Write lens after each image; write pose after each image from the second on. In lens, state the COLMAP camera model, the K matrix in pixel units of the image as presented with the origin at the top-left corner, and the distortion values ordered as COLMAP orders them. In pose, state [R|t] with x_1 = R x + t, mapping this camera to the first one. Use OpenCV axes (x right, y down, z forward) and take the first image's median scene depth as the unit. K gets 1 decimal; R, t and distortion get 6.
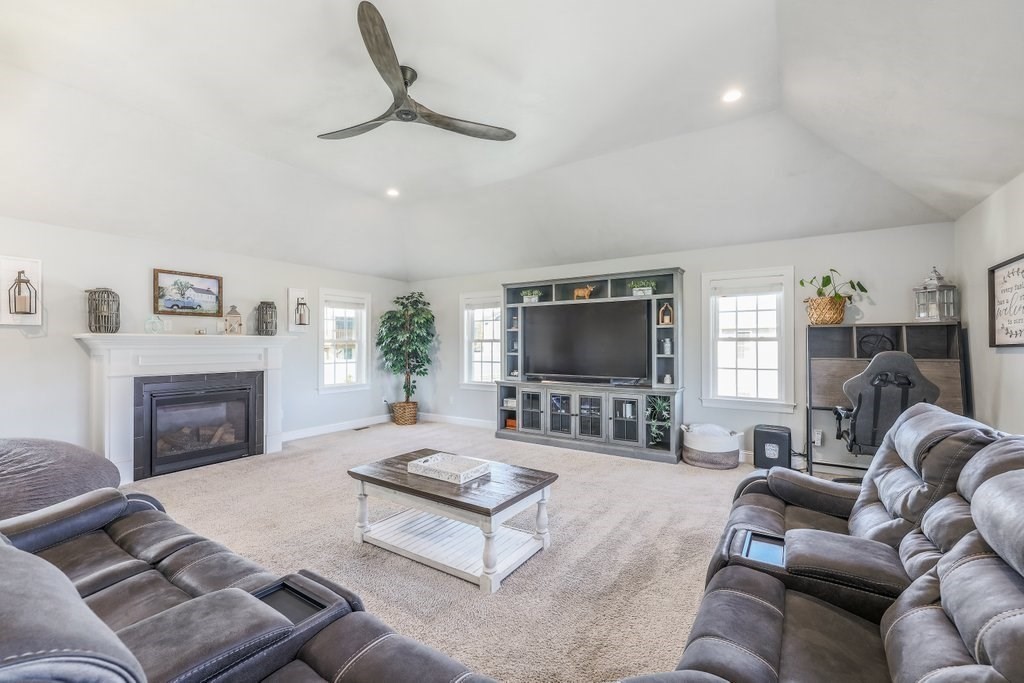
lens RADIAL K [[421.9, 0, 512.0], [0, 421.9, 339.3], [0, 0, 1]] dist [0.001995, 0.000100]
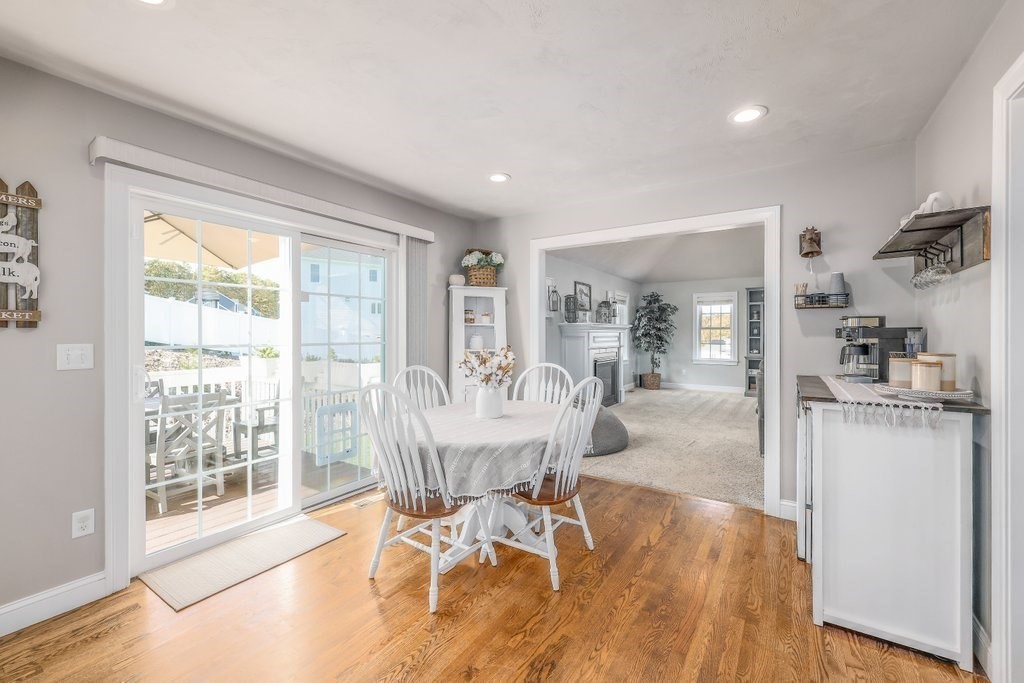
lens RADIAL K [[421.9, 0, 517.8], [0, 421.9, 333.4], [0, 0, 1]] dist [0.001995, 0.000100]
pose [[0.999955, 0.003149, 0.008911, -0.936321], [-0.003277, 0.999891, 0.014365, 0.003650], [-0.008865, -0.014394, 0.999857, -0.477173]]
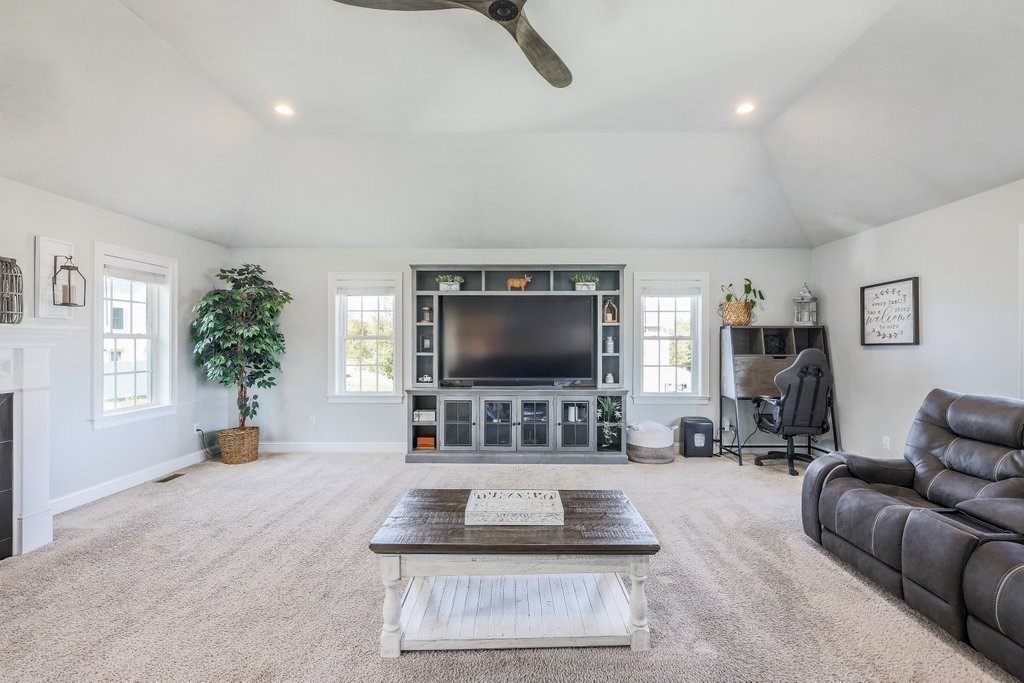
lens RADIAL K [[469.6, 0, 514.4], [0, 469.6, 340.2], [0, 0, 1]] dist [0.009697, 0.000739]
pose [[0.847266, 0.004584, 0.531148, -0.376492], [-0.009122, 0.999941, 0.005921, 0.001920], [-0.531090, -0.009862, 0.847258, 0.190207]]
